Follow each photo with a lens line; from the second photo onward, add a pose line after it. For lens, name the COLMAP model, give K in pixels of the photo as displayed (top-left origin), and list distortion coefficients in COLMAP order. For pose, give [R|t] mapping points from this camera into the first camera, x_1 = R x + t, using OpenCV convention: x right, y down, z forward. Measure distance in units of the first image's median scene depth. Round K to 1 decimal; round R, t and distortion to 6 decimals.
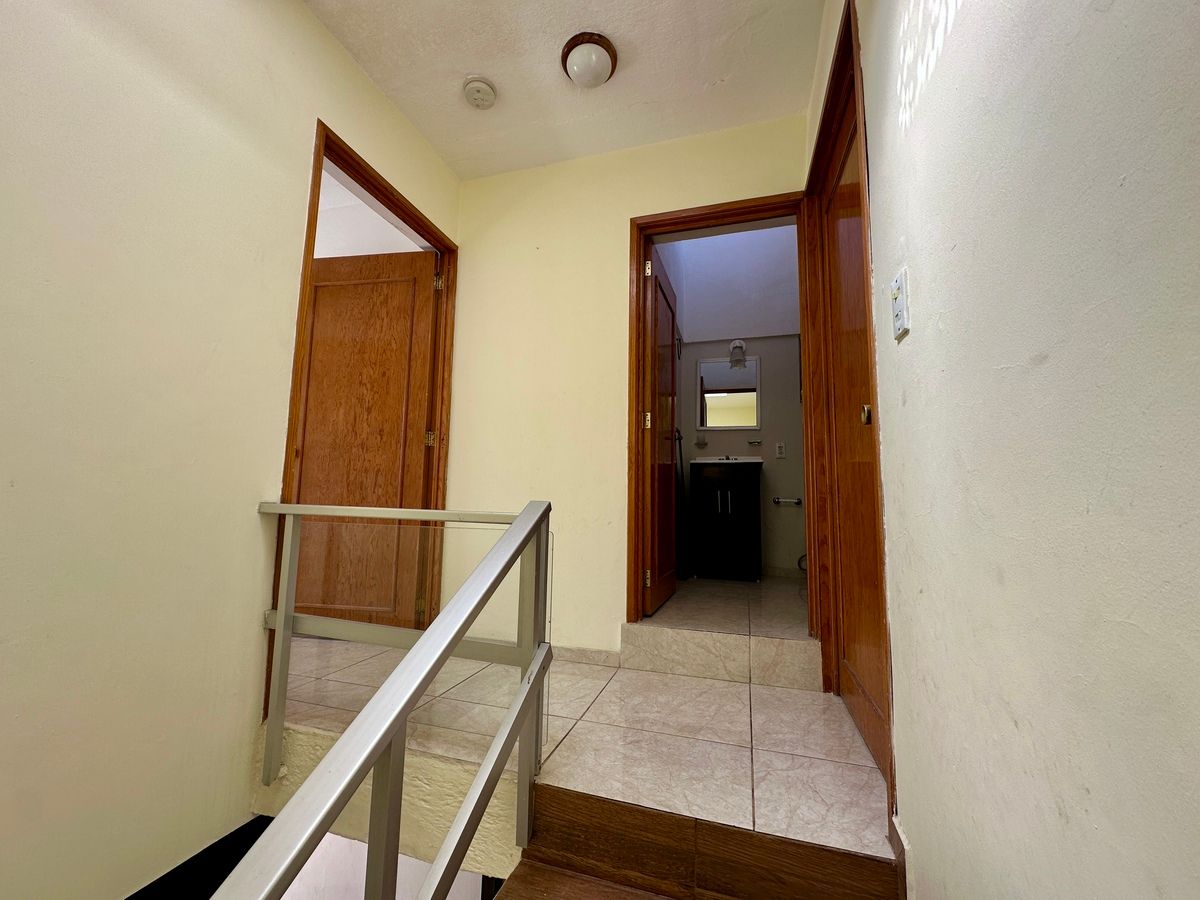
lens RADIAL K [[479.6, 0, 600.3], [0, 479.6, 451.1], [0, 0, 1]] dist [-0.005070, 0.001204]
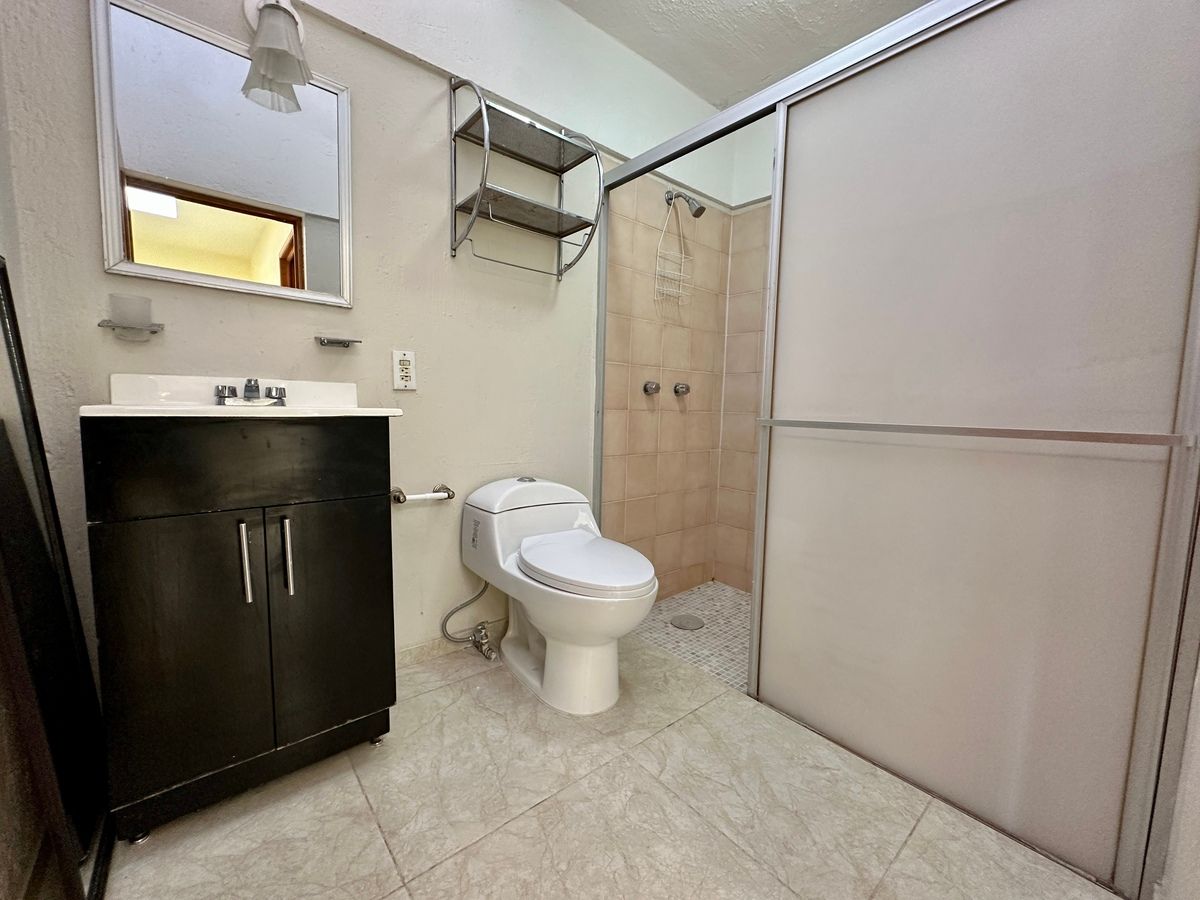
lens RADIAL K [[479.6, 0, 601.4], [0, 479.6, 446.1], [0, 0, 1]] dist [-0.005070, 0.001204]
pose [[0.538170, -0.088583, 0.838168, 0.124082], [-0.114053, 0.977660, 0.176556, -0.028942], [-0.835084, -0.190613, 0.516045, 0.645359]]
